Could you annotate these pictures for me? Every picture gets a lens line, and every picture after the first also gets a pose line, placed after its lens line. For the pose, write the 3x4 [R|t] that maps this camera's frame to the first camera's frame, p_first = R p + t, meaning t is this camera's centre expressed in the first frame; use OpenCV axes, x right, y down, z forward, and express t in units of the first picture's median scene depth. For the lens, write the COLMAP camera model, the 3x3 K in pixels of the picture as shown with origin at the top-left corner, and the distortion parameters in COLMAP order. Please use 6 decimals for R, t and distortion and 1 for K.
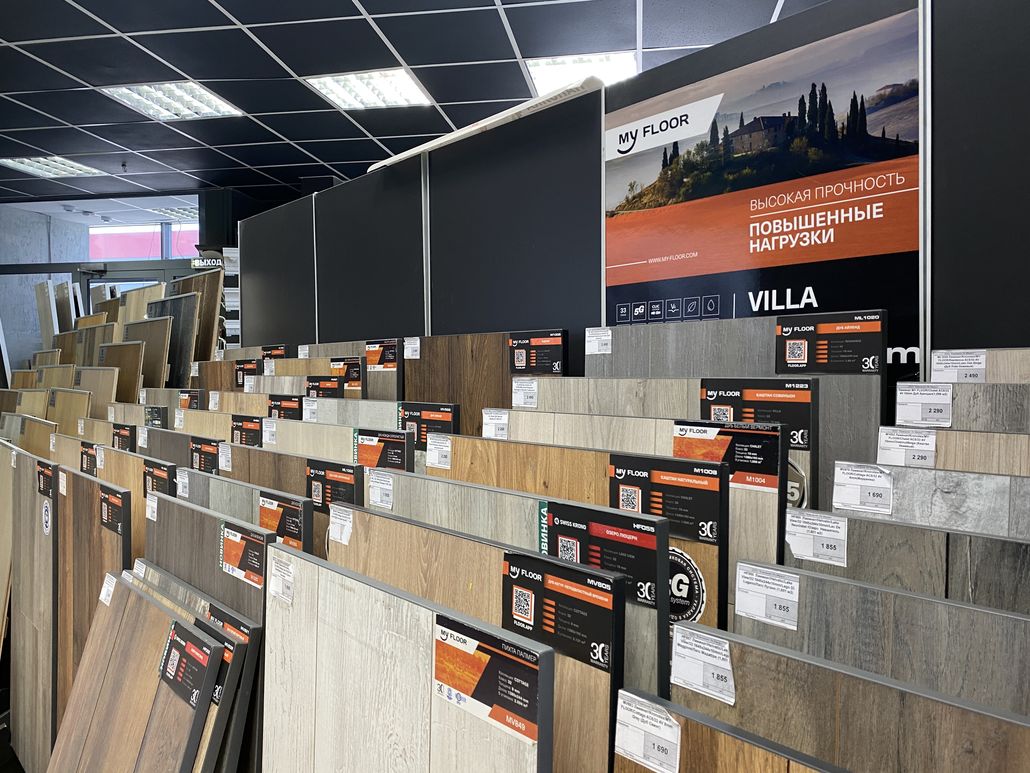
lens RADIAL K [[789.0, 0, 512.3], [0, 789.0, 390.8], [0, 0, 1]] dist [0.071390, -0.102511]
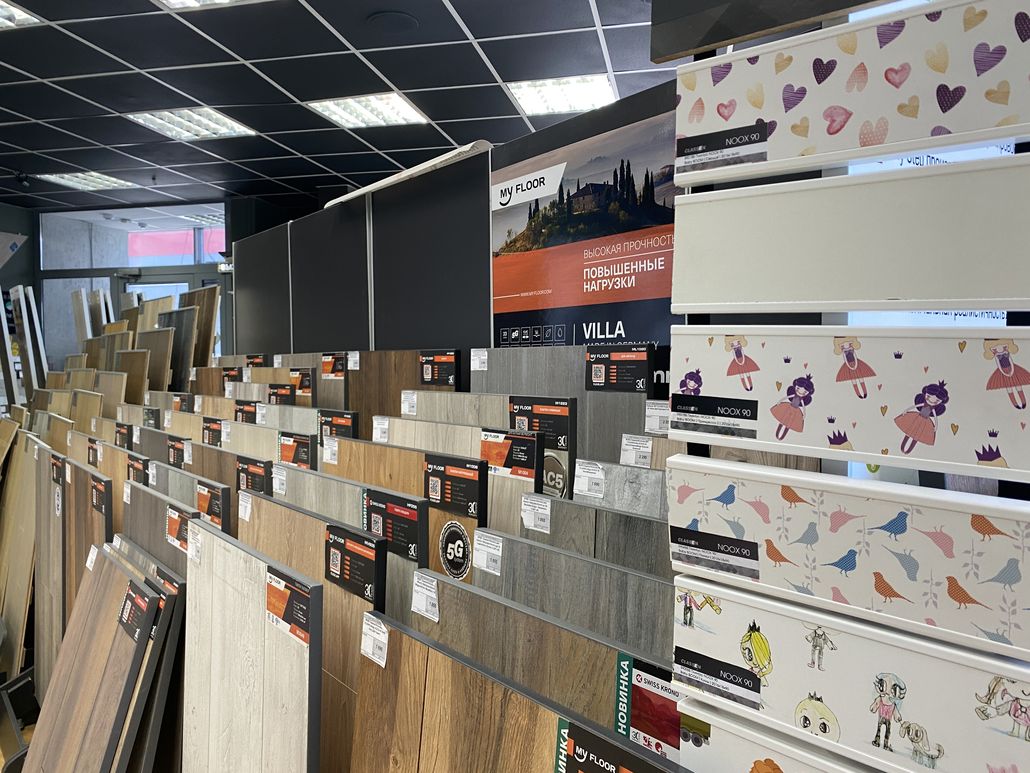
lens RADIAL K [[795.3, 0, 515.0], [0, 795.3, 386.5], [0, 0, 1]] dist [0.089670, -0.147809]
pose [[0.998459, 0.000118, -0.055493, 0.232948], [0.000157, 0.999988, 0.004960, -0.027446], [0.055493, -0.004961, 0.998447, -0.232653]]
